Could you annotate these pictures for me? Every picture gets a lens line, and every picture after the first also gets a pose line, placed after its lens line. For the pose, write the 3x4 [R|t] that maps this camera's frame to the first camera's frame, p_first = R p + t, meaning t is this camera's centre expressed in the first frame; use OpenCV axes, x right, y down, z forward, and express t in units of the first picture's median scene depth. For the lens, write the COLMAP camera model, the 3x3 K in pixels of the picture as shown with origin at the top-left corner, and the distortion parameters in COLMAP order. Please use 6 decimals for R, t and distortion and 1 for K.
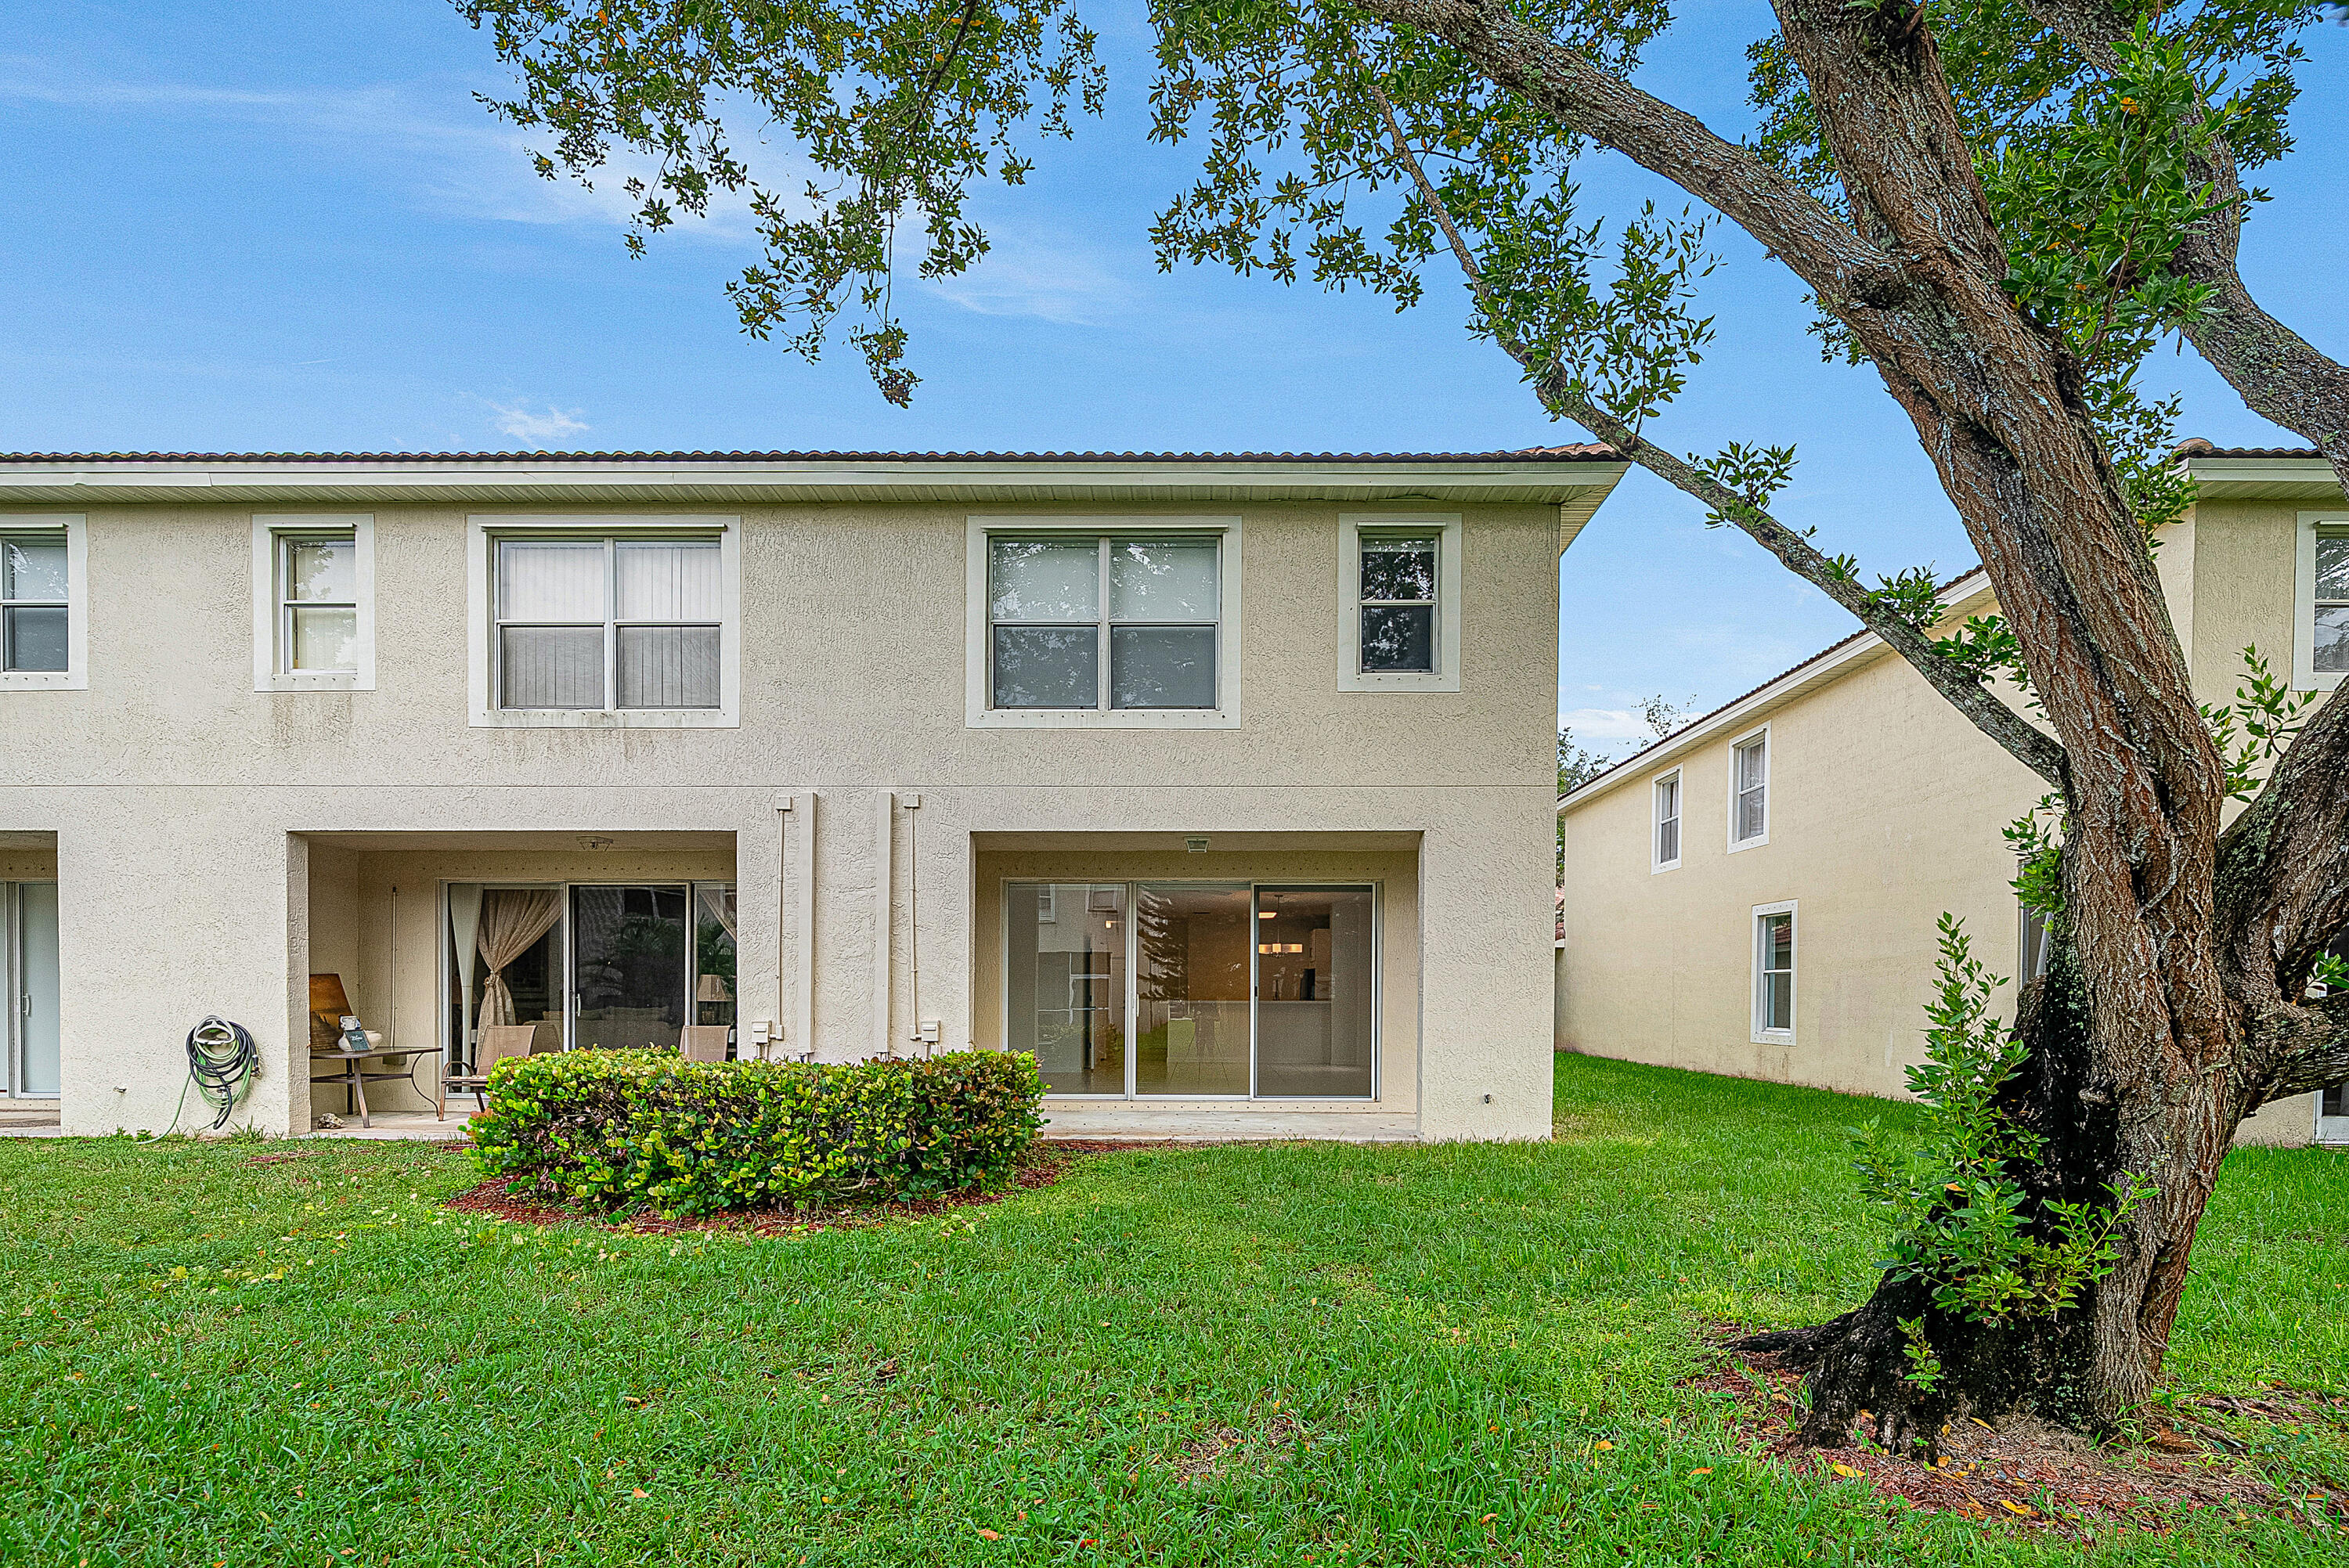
lens RADIAL K [[1027.2, 0, 1174.3], [0, 1027.2, 1002.5], [0, 0, 1]] dist [0.000786, 0.000042]
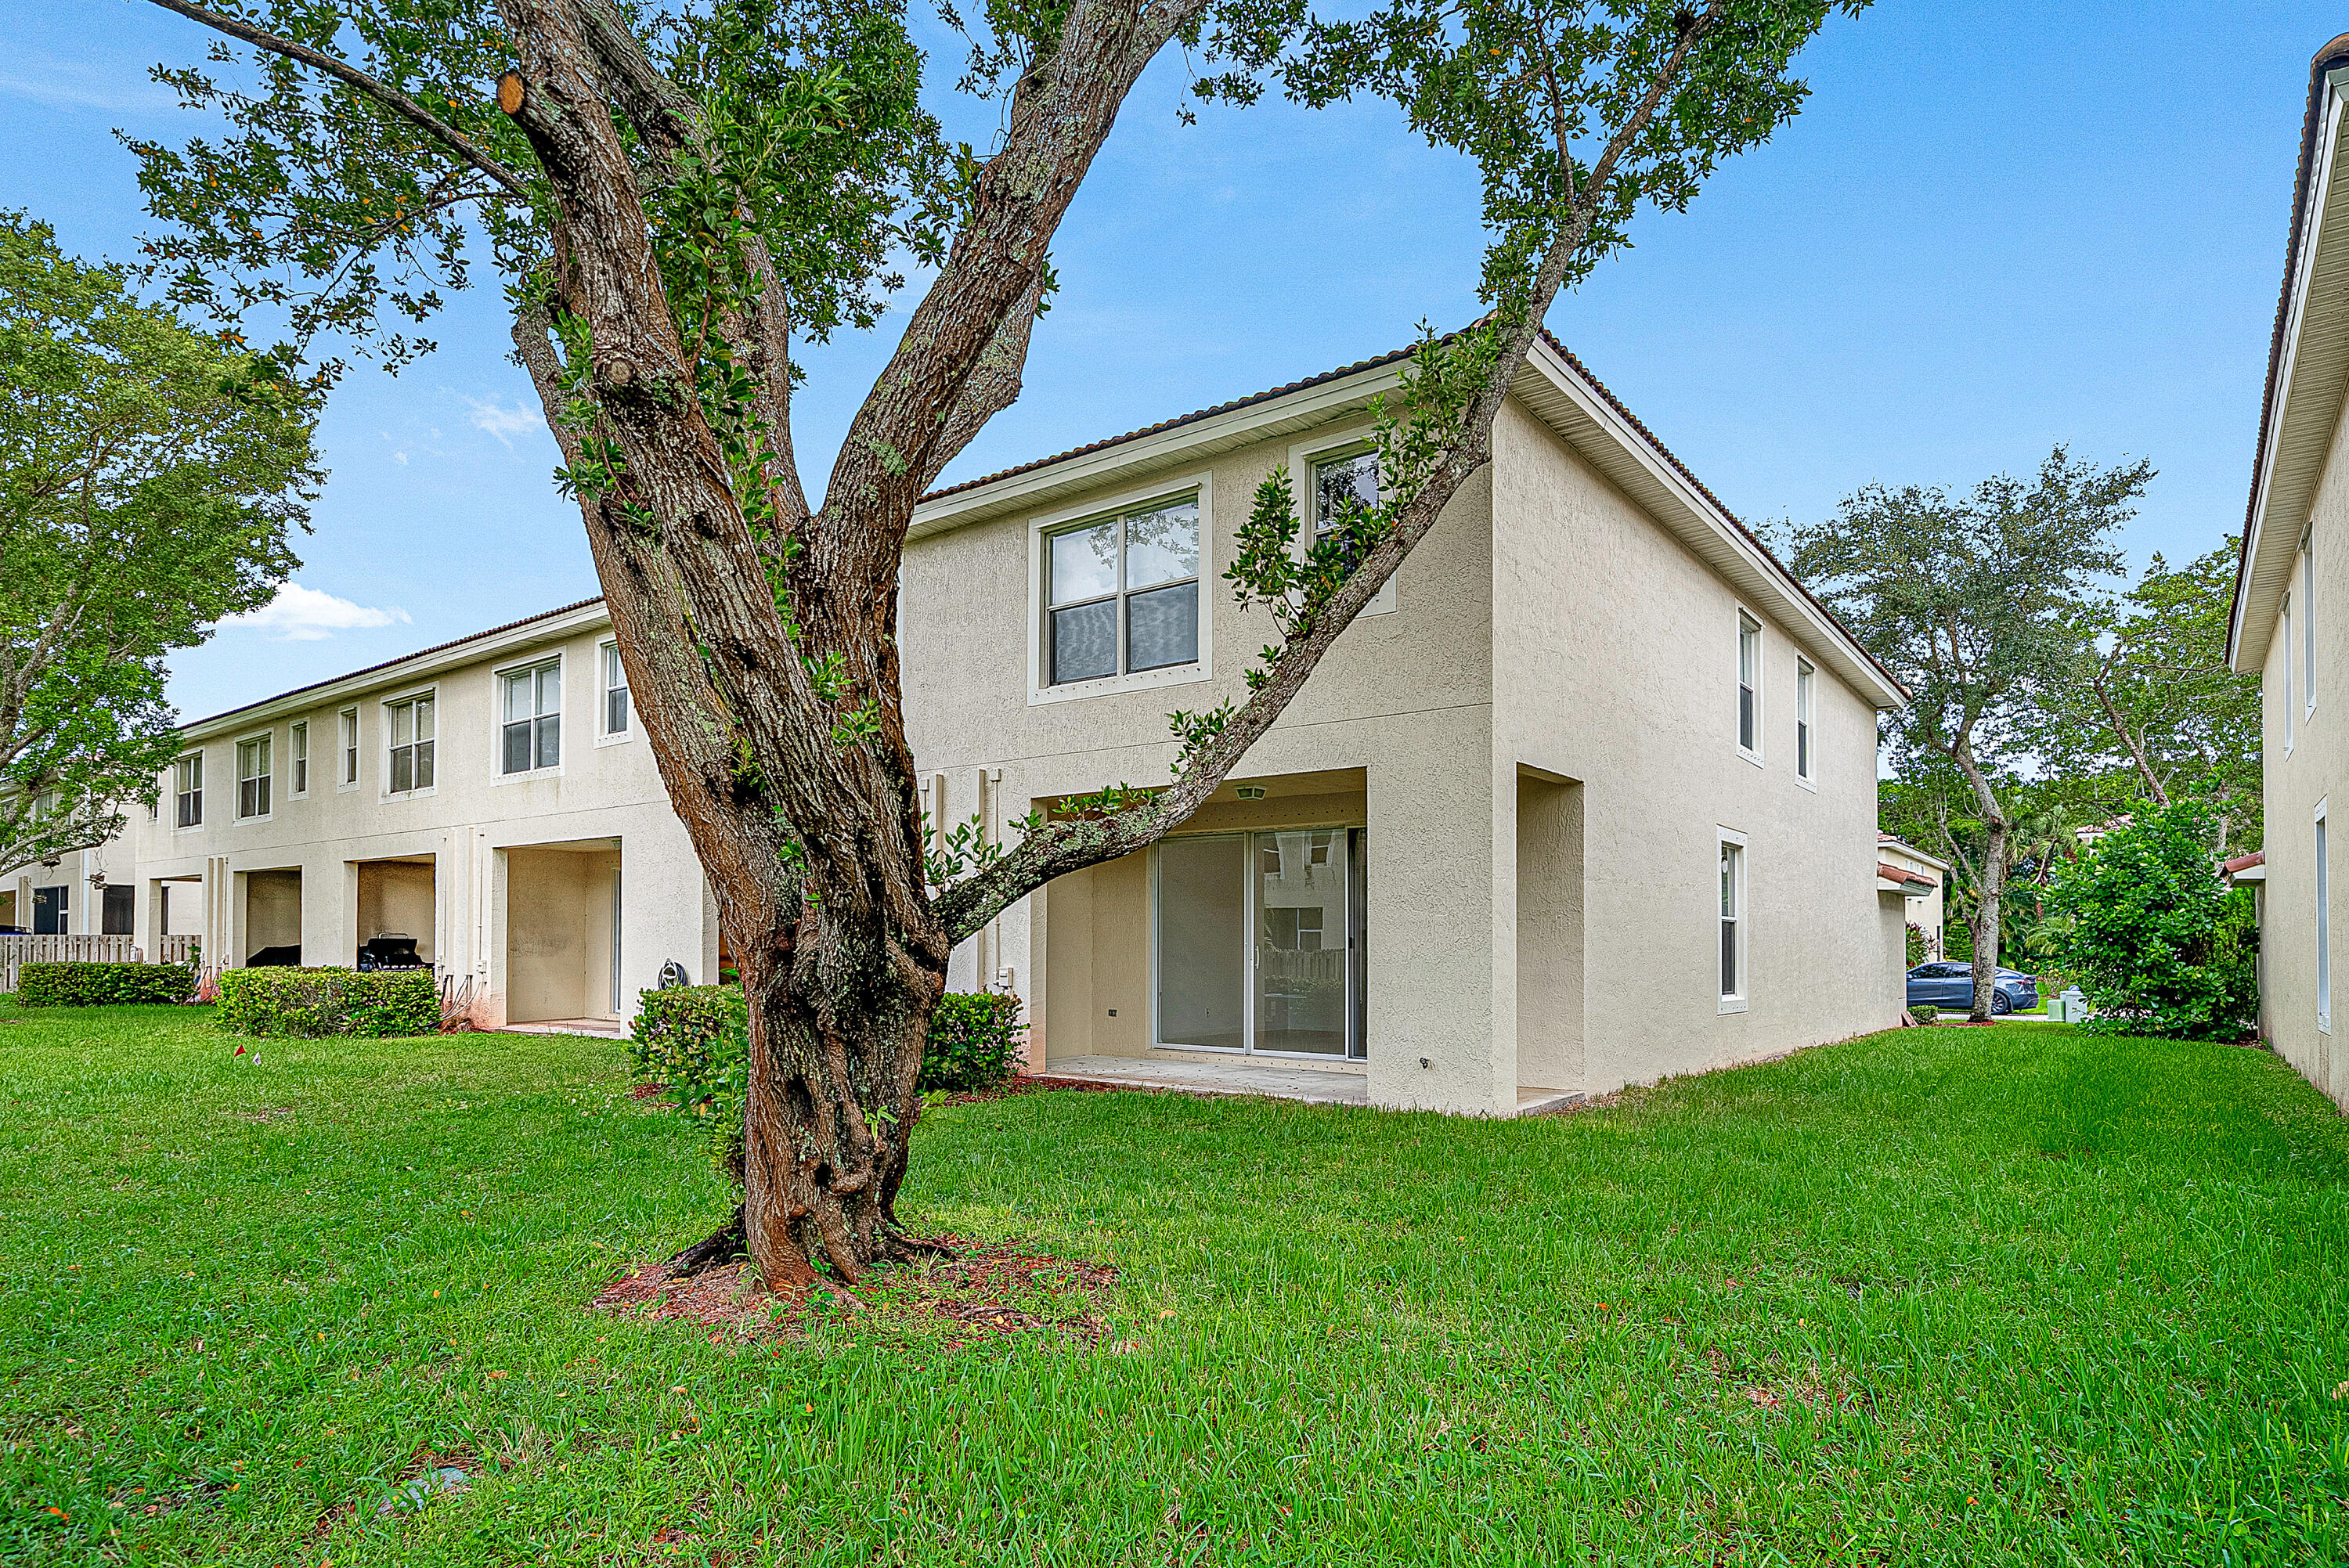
lens RADIAL K [[1283.3, 0, 1175.2], [0, 1283.3, 929.4], [0, 0, 1]] dist [-0.001923, -0.000101]
pose [[0.792873, -0.005397, -0.609363, 0.776047], [-0.009801, 0.999719, -0.021607, 0.004457], [0.609308, 0.023104, 0.792597, -0.008073]]
